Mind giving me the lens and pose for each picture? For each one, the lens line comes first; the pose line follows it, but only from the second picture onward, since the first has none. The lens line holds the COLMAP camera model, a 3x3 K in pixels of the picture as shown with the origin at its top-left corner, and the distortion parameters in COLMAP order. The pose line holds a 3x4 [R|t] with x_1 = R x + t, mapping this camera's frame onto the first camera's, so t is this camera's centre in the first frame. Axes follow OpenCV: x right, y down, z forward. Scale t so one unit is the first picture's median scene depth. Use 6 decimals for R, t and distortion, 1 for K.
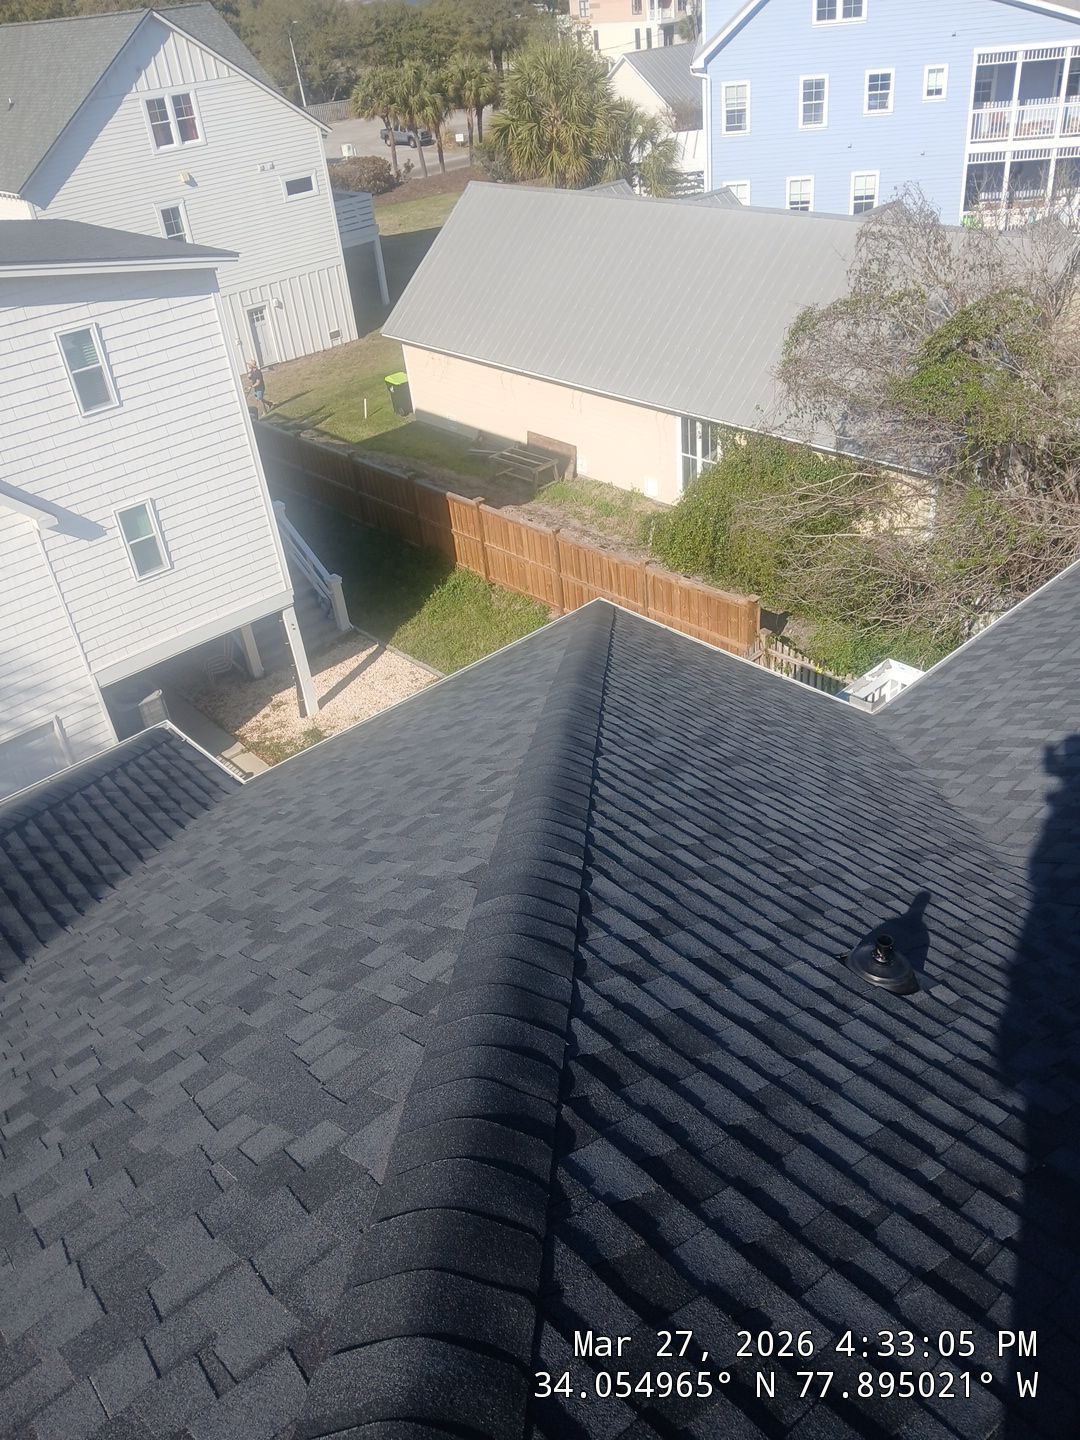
lens RADIAL K [[1107.4, 0, 501.2], [0, 1107.4, 717.8], [0, 0, 1]] dist [-0.003795, -0.049710]
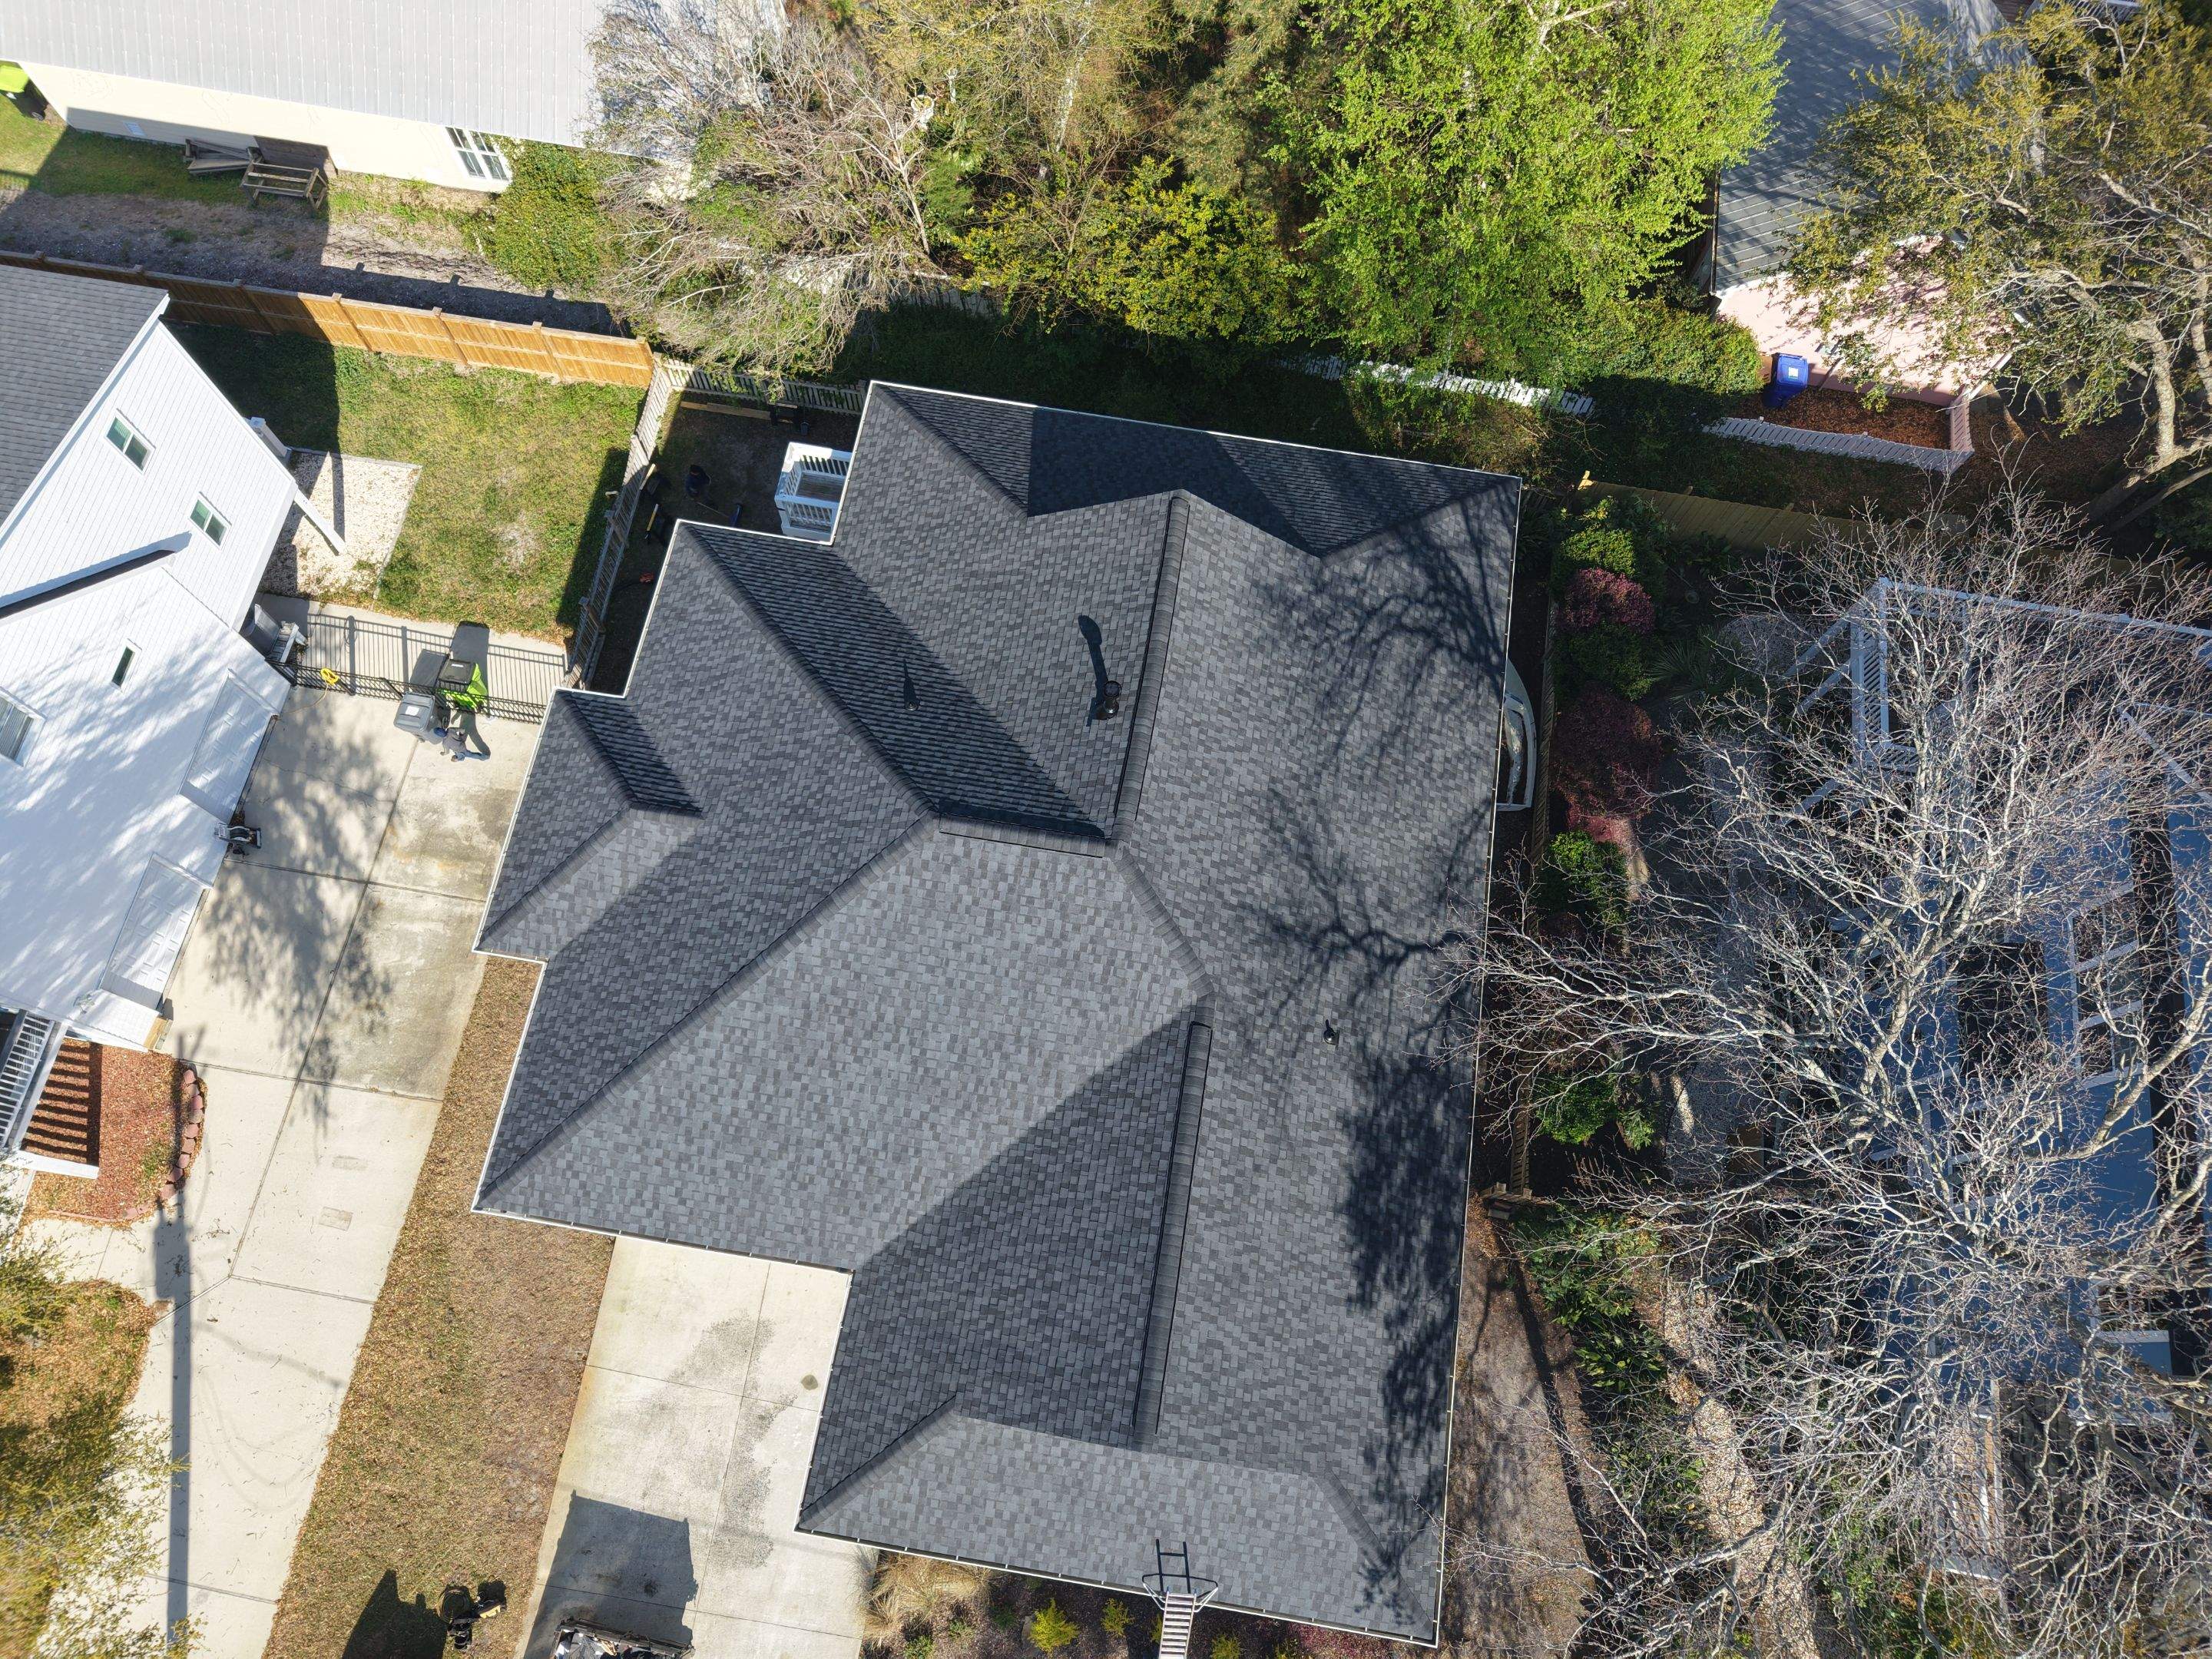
lens RADIAL K [[1467.9, 0, 1101.4], [0, 1467.9, 834.8], [0, 0, 1]] dist [0.013437, -0.018478]
pose [[0.751219, -0.566457, 0.338816, -0.163460], [0.280892, 0.738871, 0.612510, -0.317371], [-0.597302, -0.364959, 0.714167, -0.463675]]
